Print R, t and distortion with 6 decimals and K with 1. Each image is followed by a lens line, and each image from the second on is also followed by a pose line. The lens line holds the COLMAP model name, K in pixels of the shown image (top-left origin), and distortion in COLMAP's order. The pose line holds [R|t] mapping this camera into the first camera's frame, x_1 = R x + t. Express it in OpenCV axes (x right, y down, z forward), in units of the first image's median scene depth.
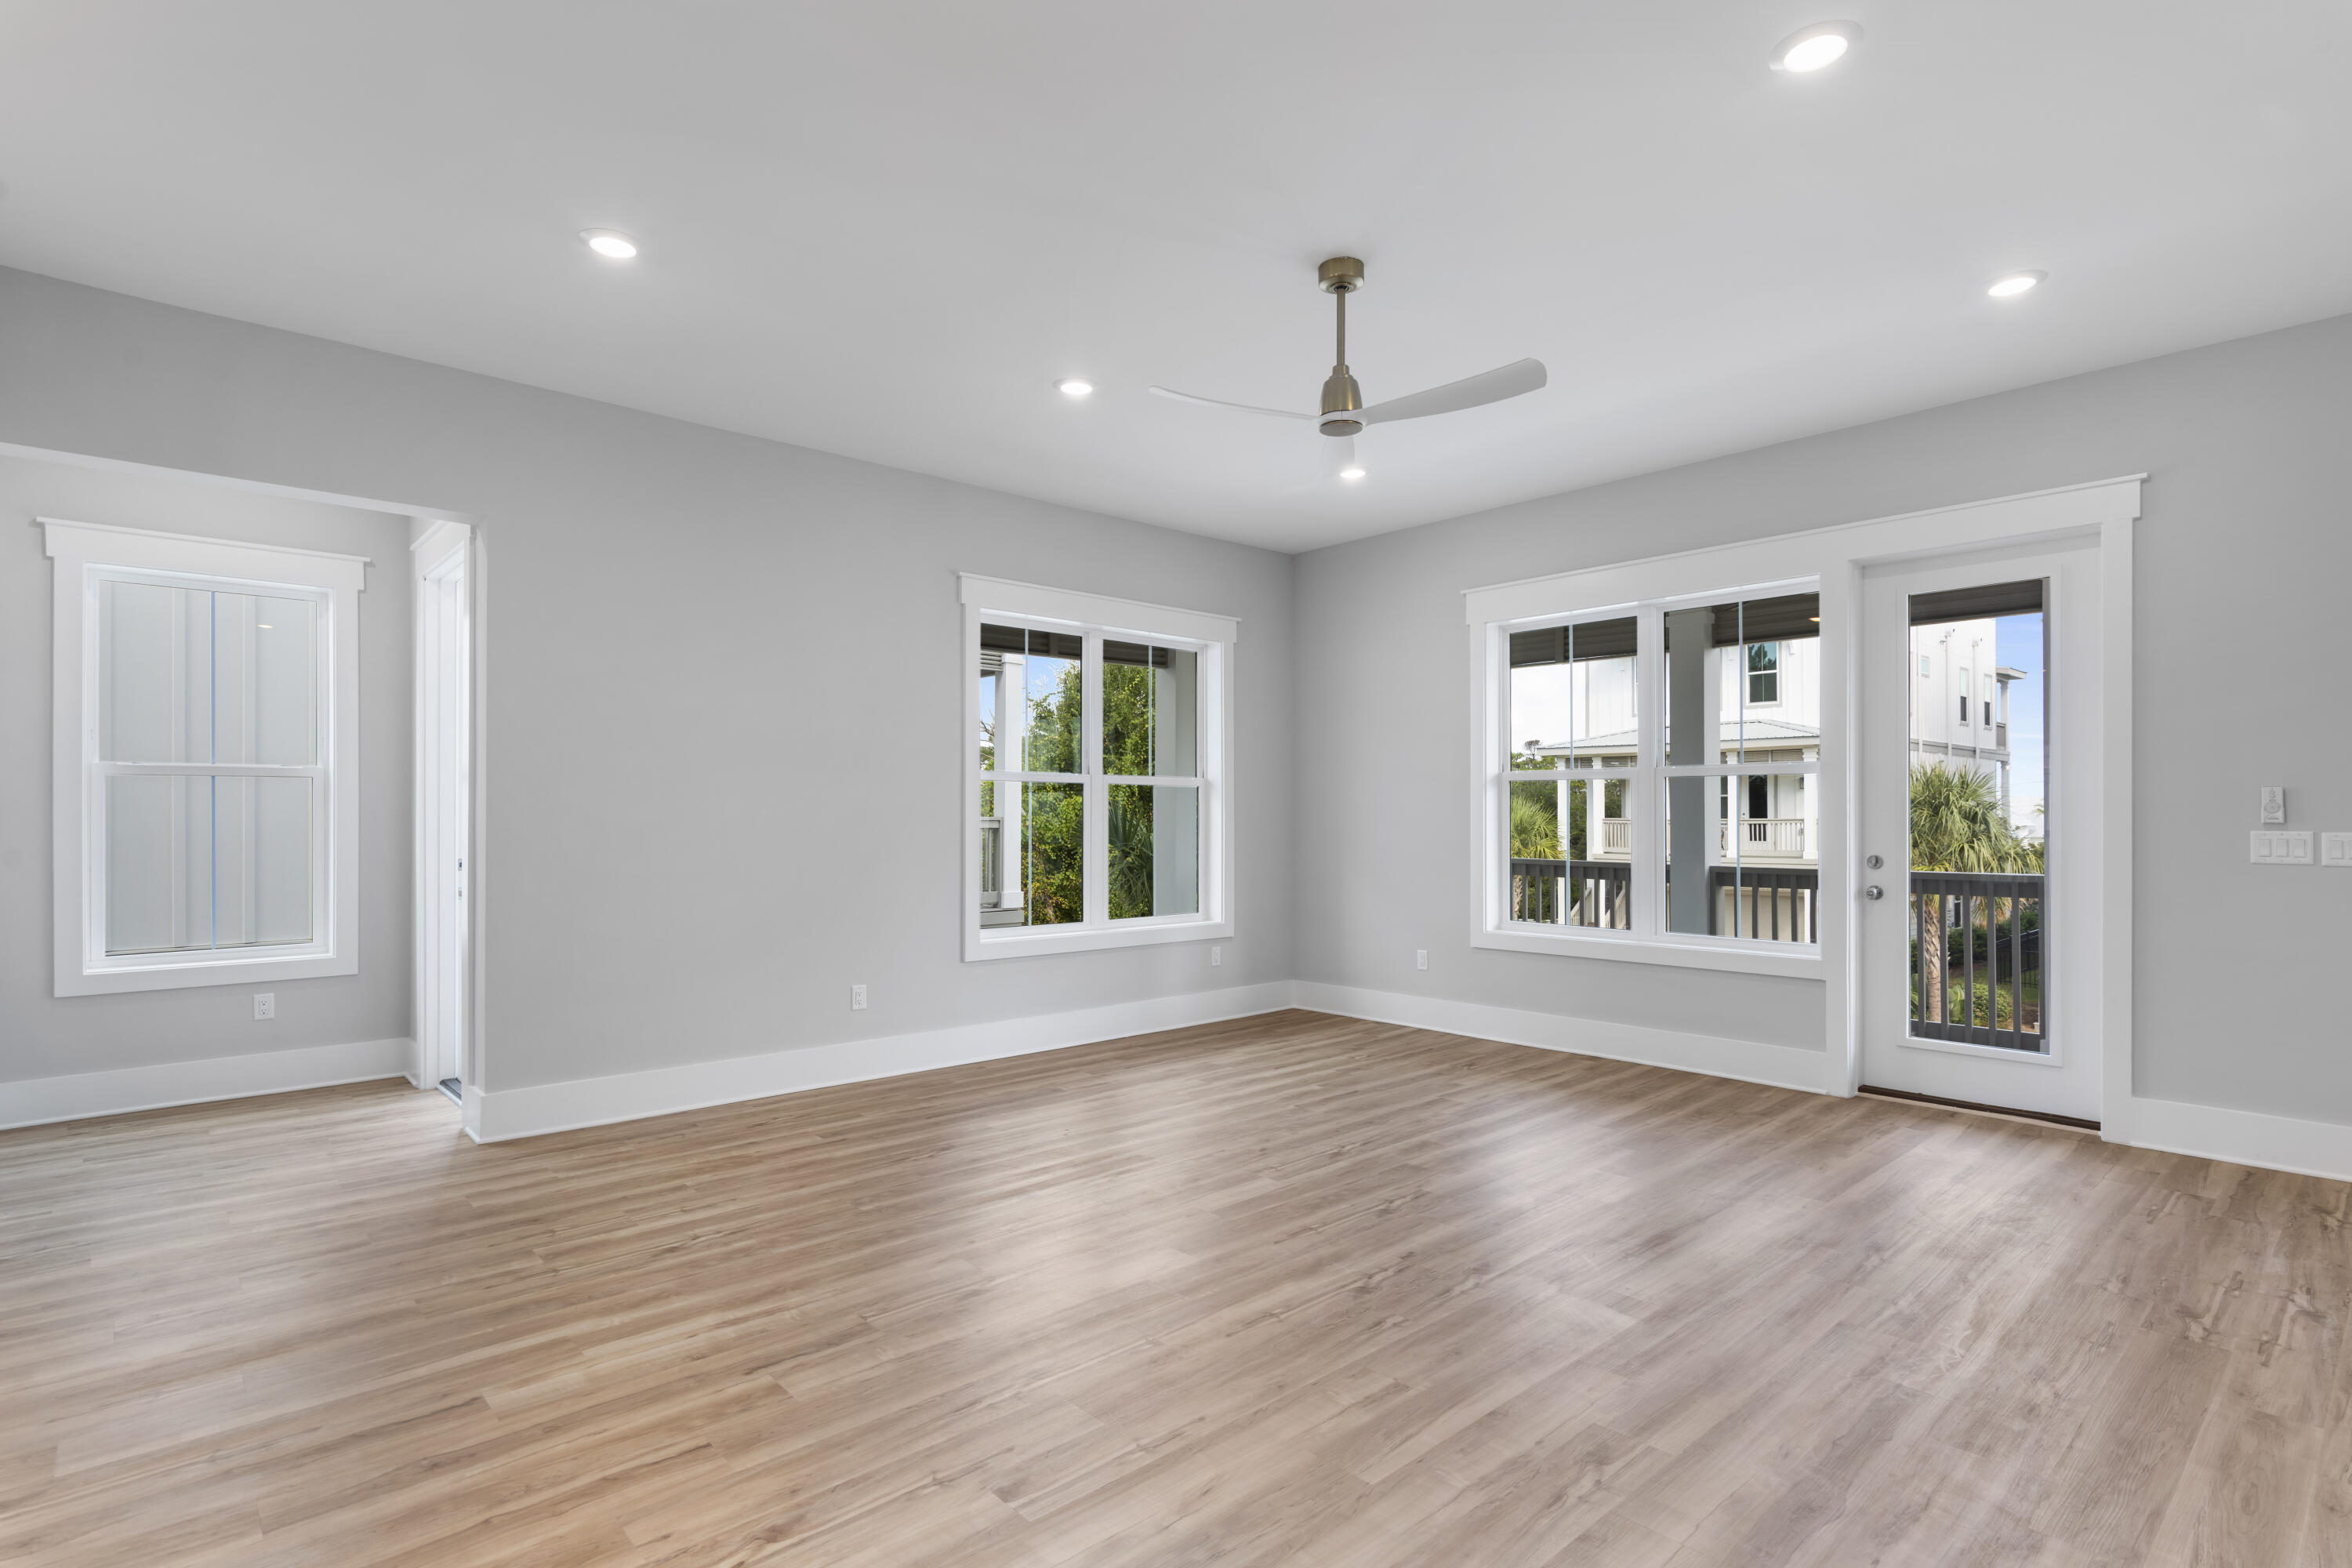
lens RADIAL K [[1165.4, 0, 1183.9], [0, 1165.4, 815.0], [0, 0, 1]] dist [0.001543, 0.000236]
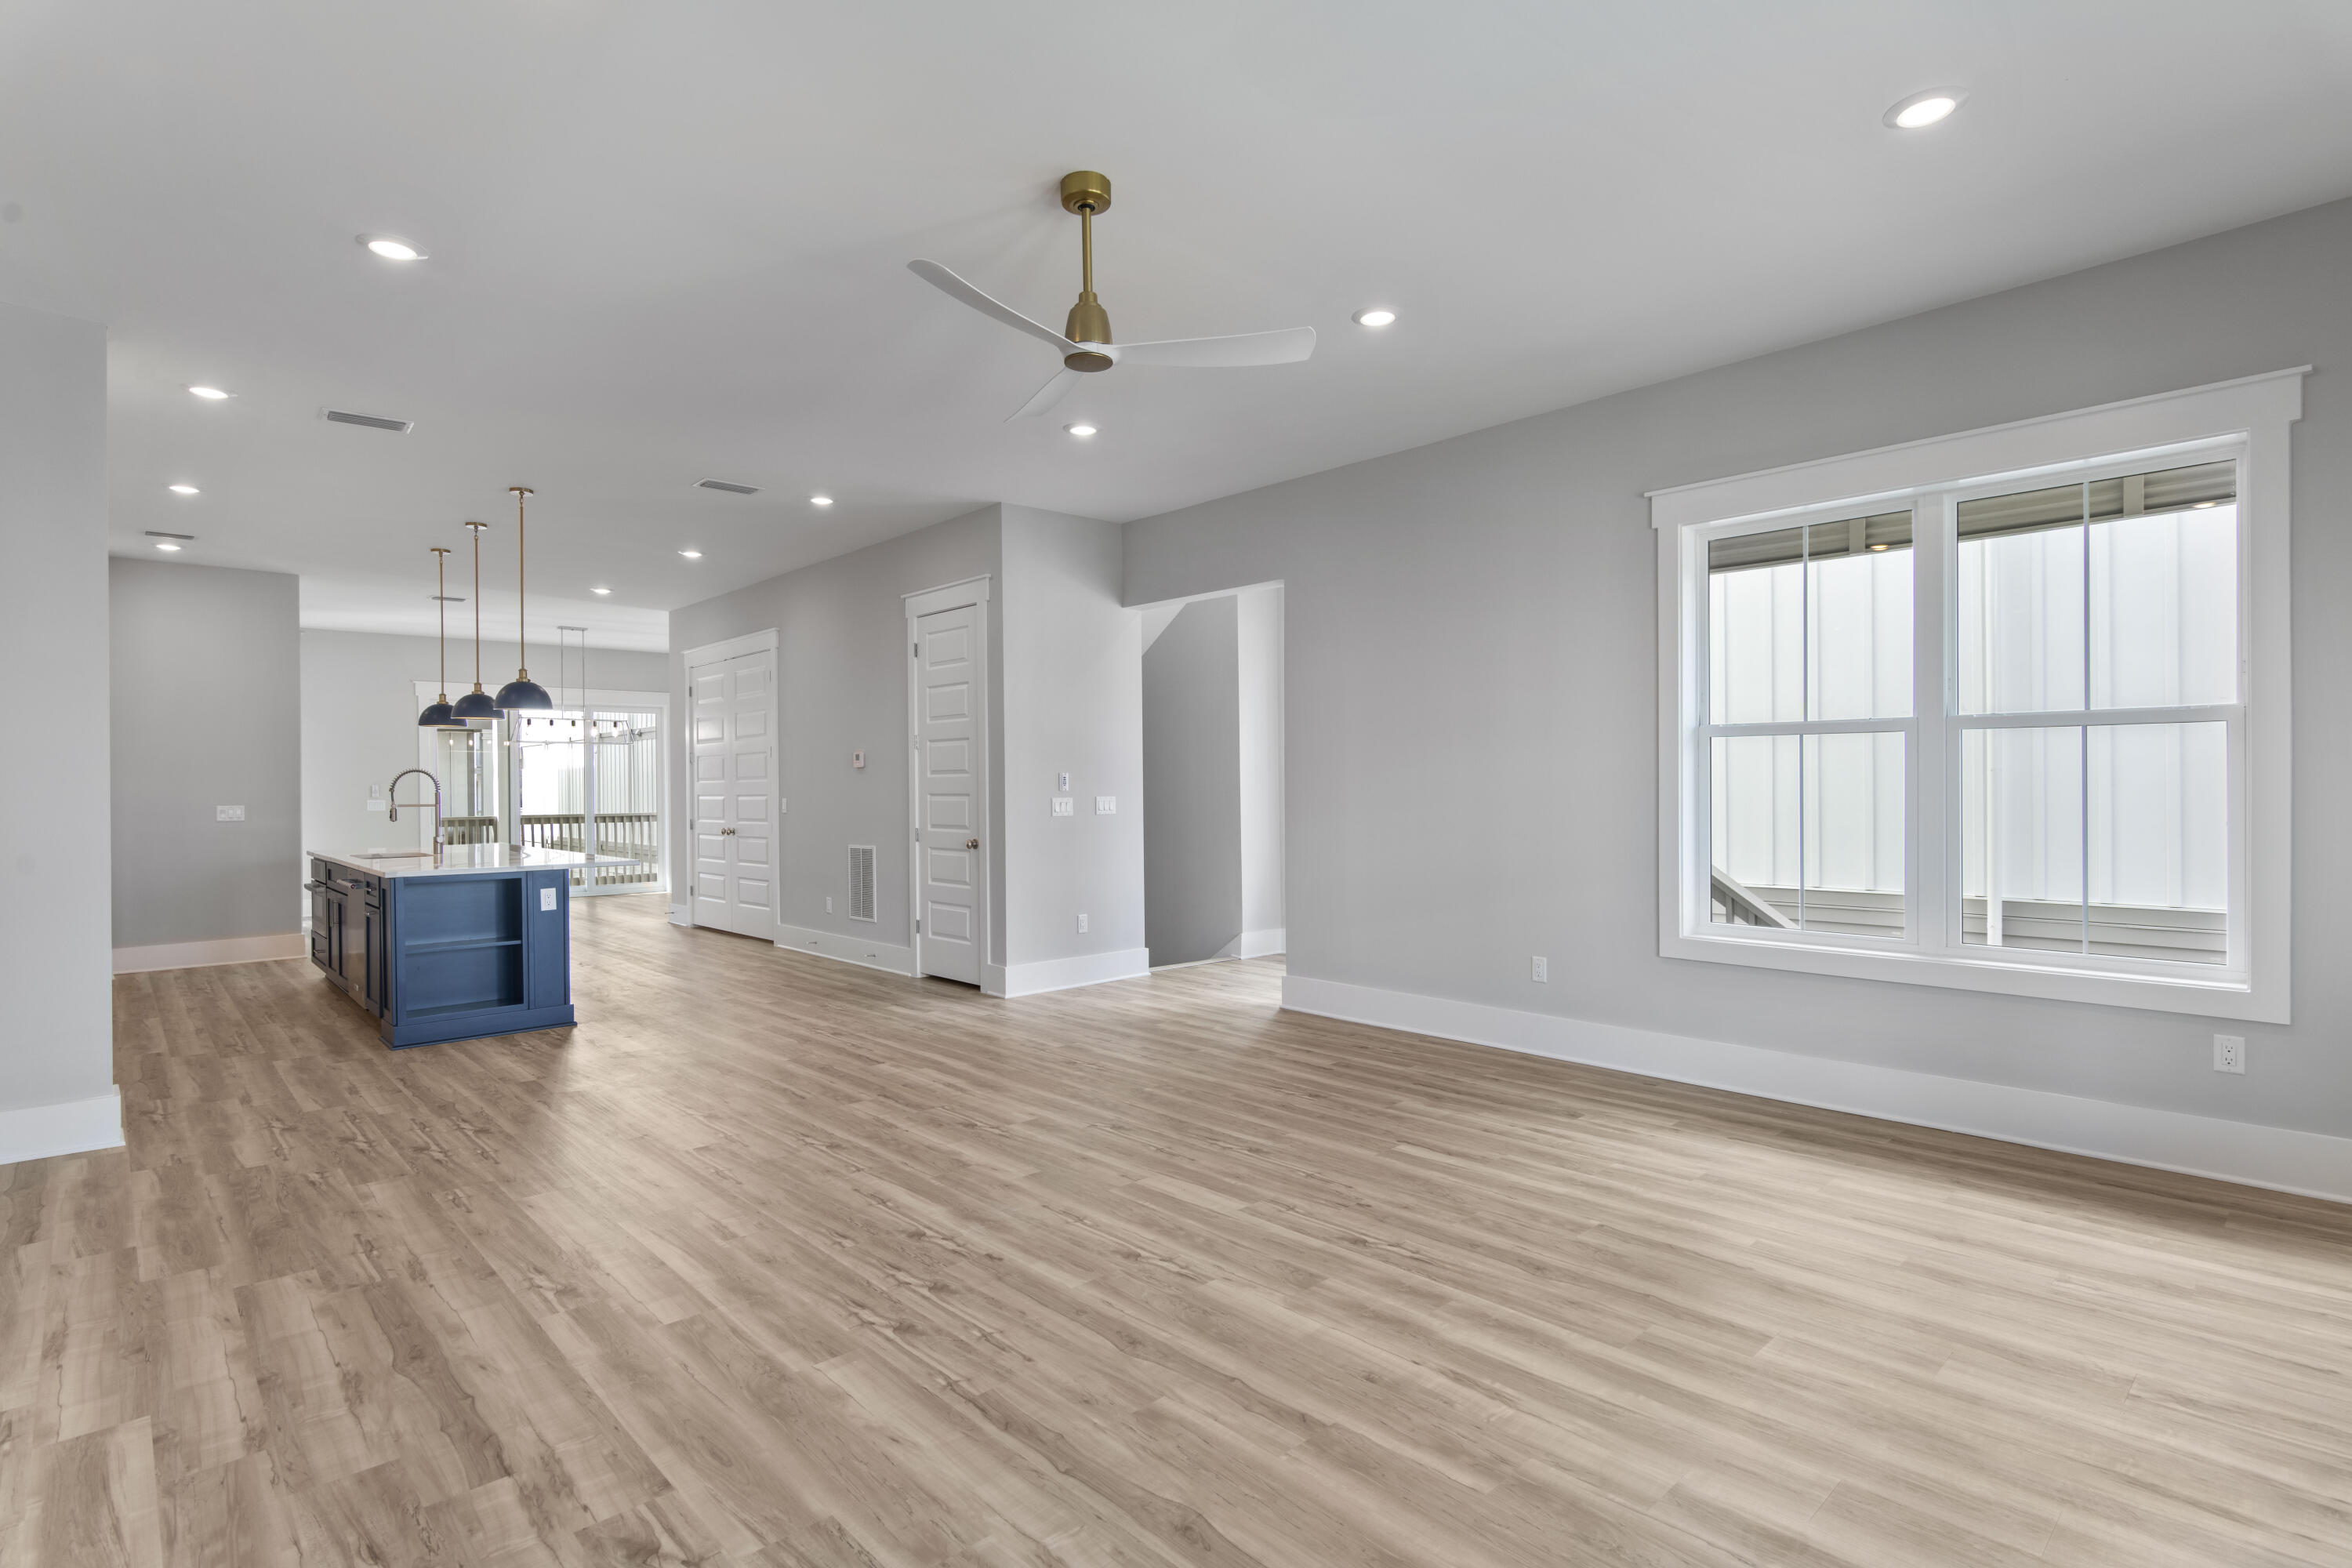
lens RADIAL K [[1139.9, 0, 1176.0], [0, 1139.9, 784.0], [0, 0, 1]] dist [0.002006, -0.000132]
pose [[0.013579, 0.001249, -0.999907, 0.885670], [0.009452, 0.999954, 0.001378, -0.003150], [0.999863, -0.009470, 0.013567, 0.905491]]
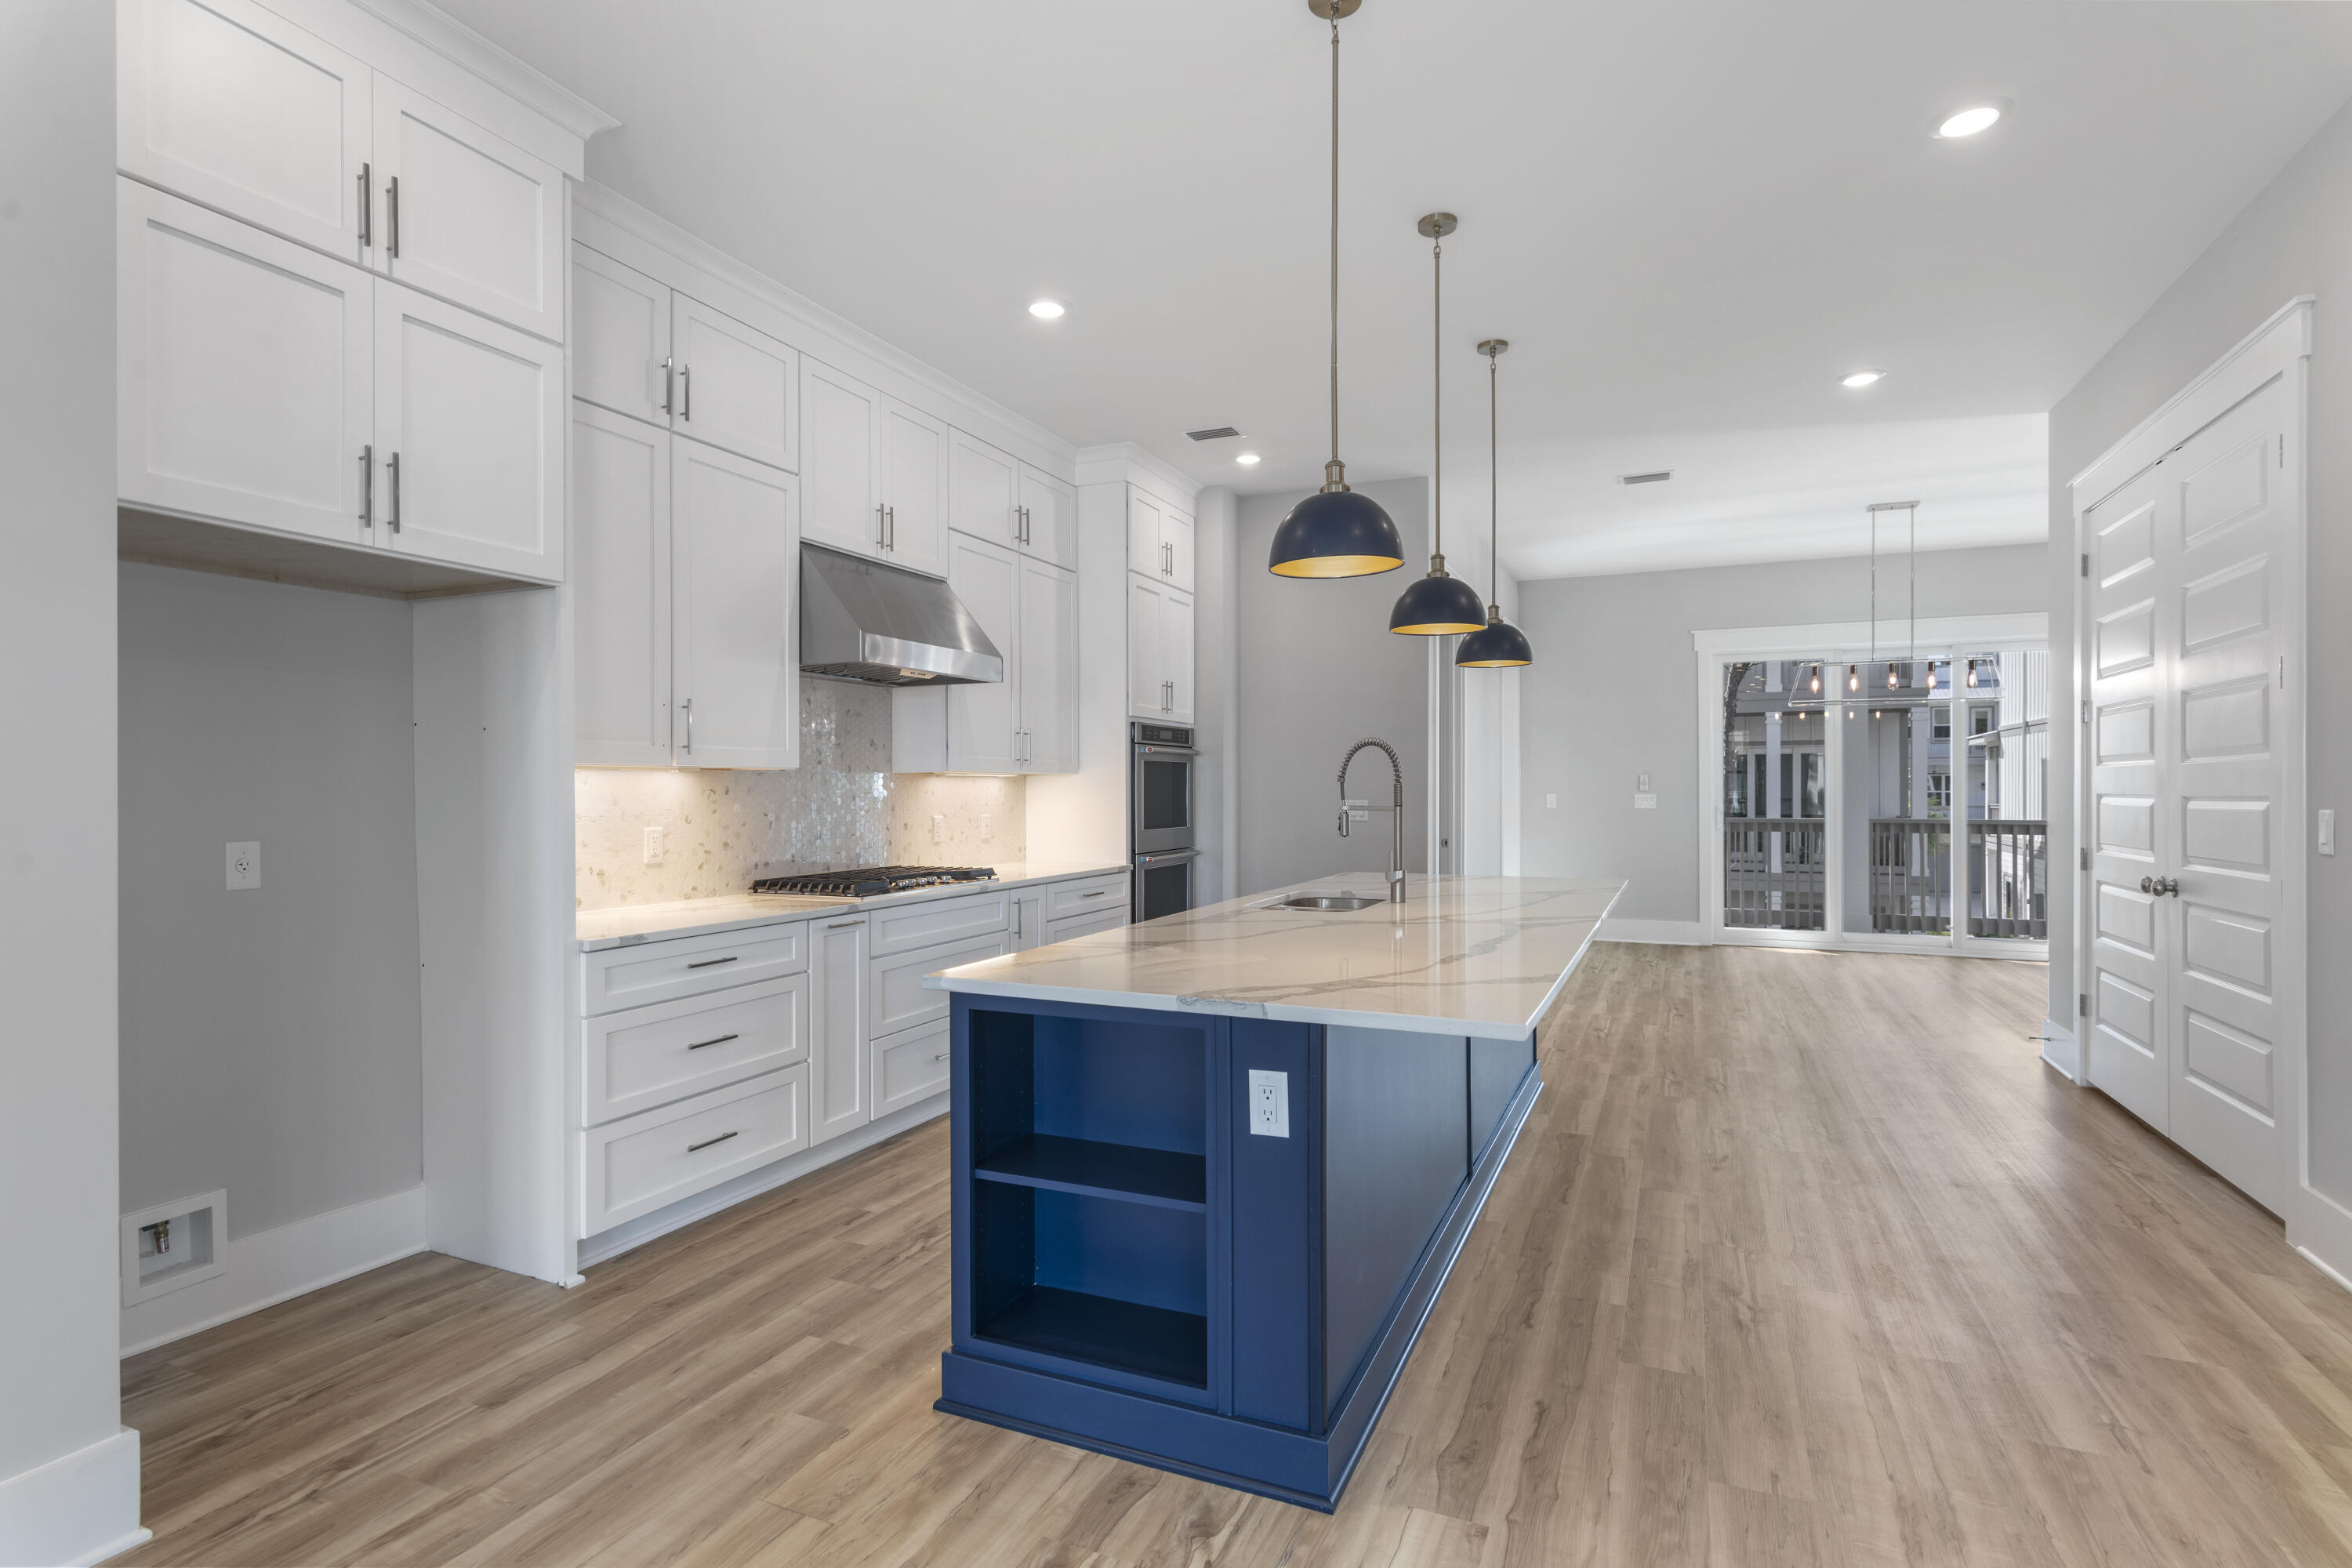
lens RADIAL K [[1139.9, 0, 1176.0], [0, 1139.9, 784.0], [0, 0, 1]] dist [0.002006, -0.000132]
pose [[-0.917586, 0.006301, -0.397487, -0.351401], [0.008279, 0.999960, -0.003259, 0.002856], [0.397451, -0.006282, -0.917602, 0.554526]]
